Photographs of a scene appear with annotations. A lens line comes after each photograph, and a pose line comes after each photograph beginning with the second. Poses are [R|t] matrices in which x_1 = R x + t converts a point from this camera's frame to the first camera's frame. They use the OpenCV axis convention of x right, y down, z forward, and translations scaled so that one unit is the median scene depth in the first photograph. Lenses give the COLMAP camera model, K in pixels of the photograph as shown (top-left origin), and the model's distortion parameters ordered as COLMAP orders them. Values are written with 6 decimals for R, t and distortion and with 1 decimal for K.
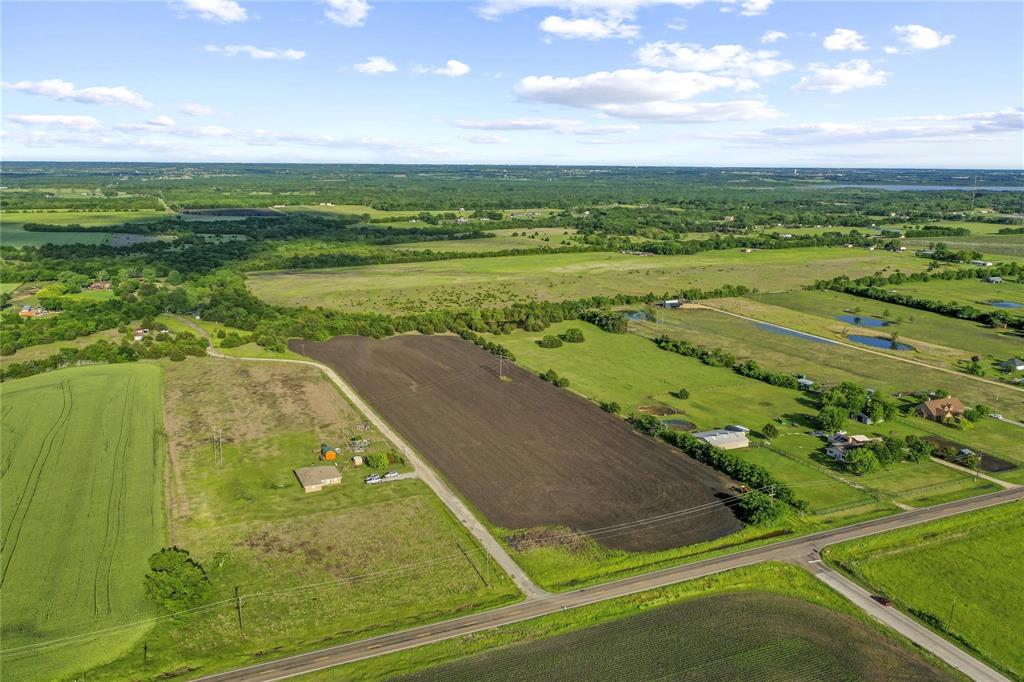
lens RADIAL K [[792.9, 0, 509.7], [0, 792.9, 370.3], [0, 0, 1]] dist [0.000915, 0.002346]
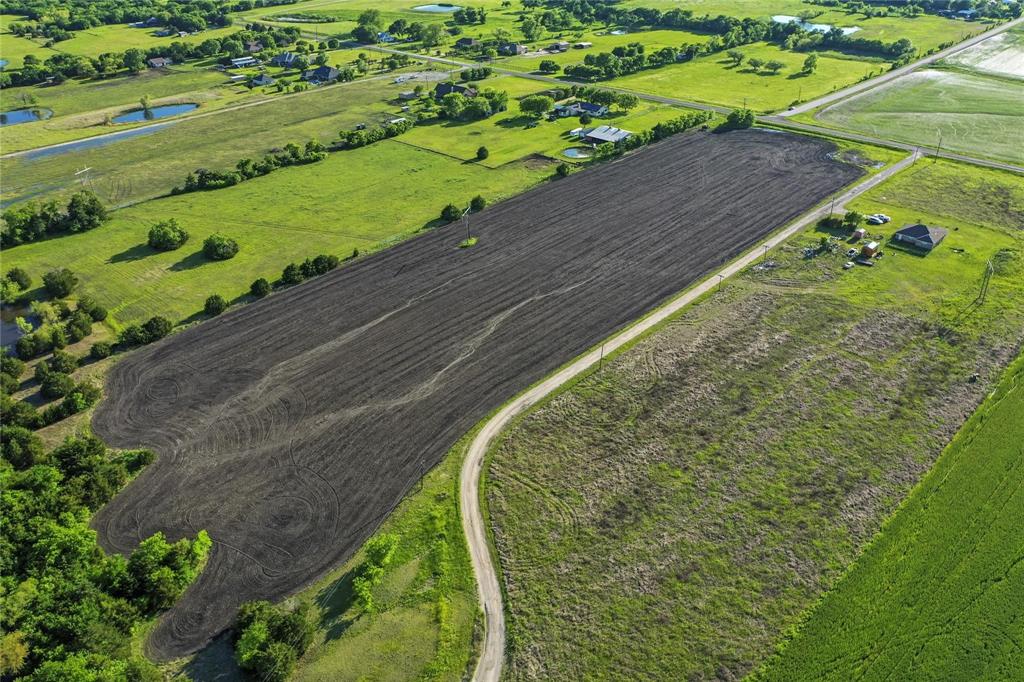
lens RADIAL K [[792.9, 0, 509.7], [0, 792.9, 370.3], [0, 0, 1]] dist [0.000915, 0.002346]
pose [[-0.380947, -0.498472, 0.778720, -0.685734], [0.238935, 0.760544, 0.603724, -0.349905], [-0.893191, 0.416050, -0.170625, 1.284976]]
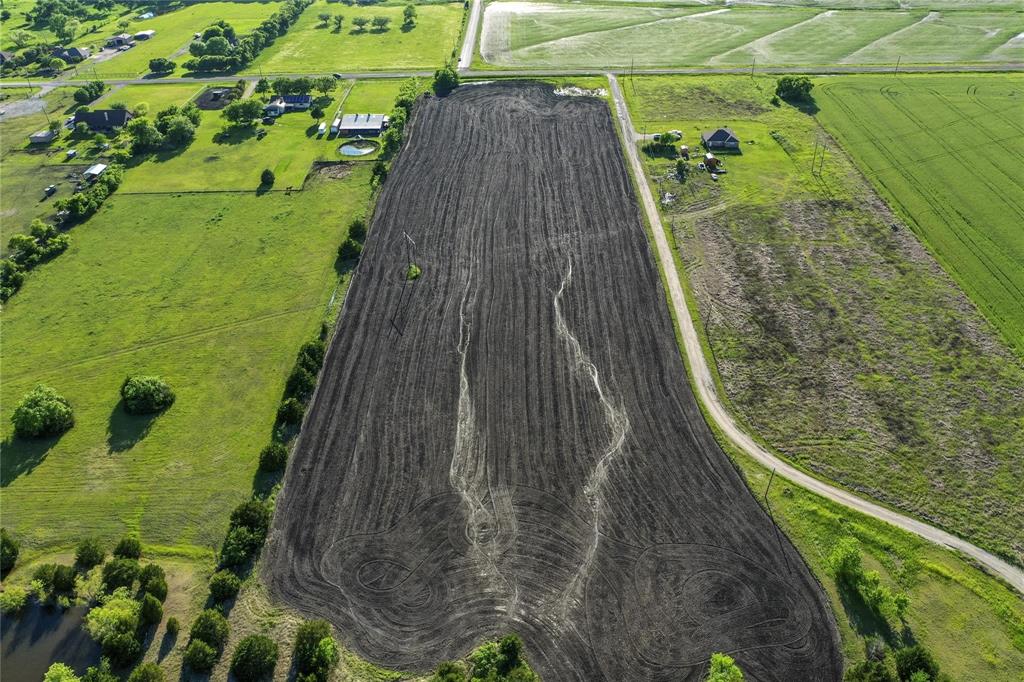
lens RADIAL K [[792.9, 0, 509.7], [0, 792.9, 370.3], [0, 0, 1]] dist [0.000915, 0.002346]
pose [[-0.909912, -0.237865, 0.339825, -0.334900], [0.113527, 0.645159, 0.755567, -0.437876], [-0.398964, 0.726079, -0.560033, 1.546743]]
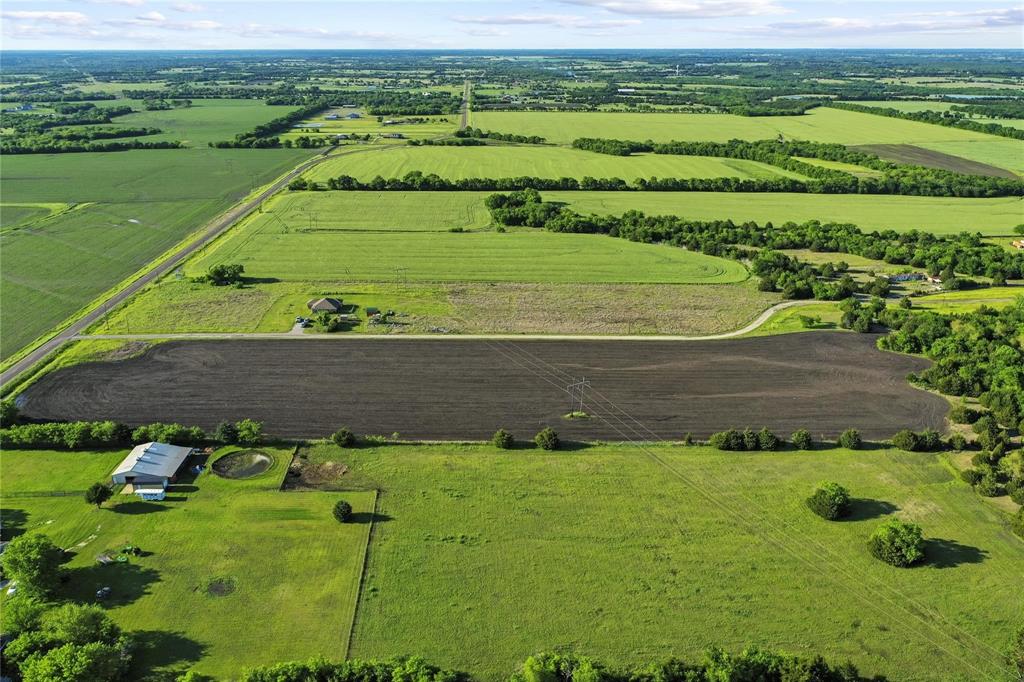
lens RADIAL K [[792.9, 0, 509.7], [0, 792.9, 370.3], [0, 0, 1]] dist [0.000915, 0.002346]
pose [[-0.372293, 0.345152, -0.861550, 0.642918], [-0.238179, 0.861662, 0.448118, -0.343592], [0.897033, 0.372034, -0.238583, 1.242585]]
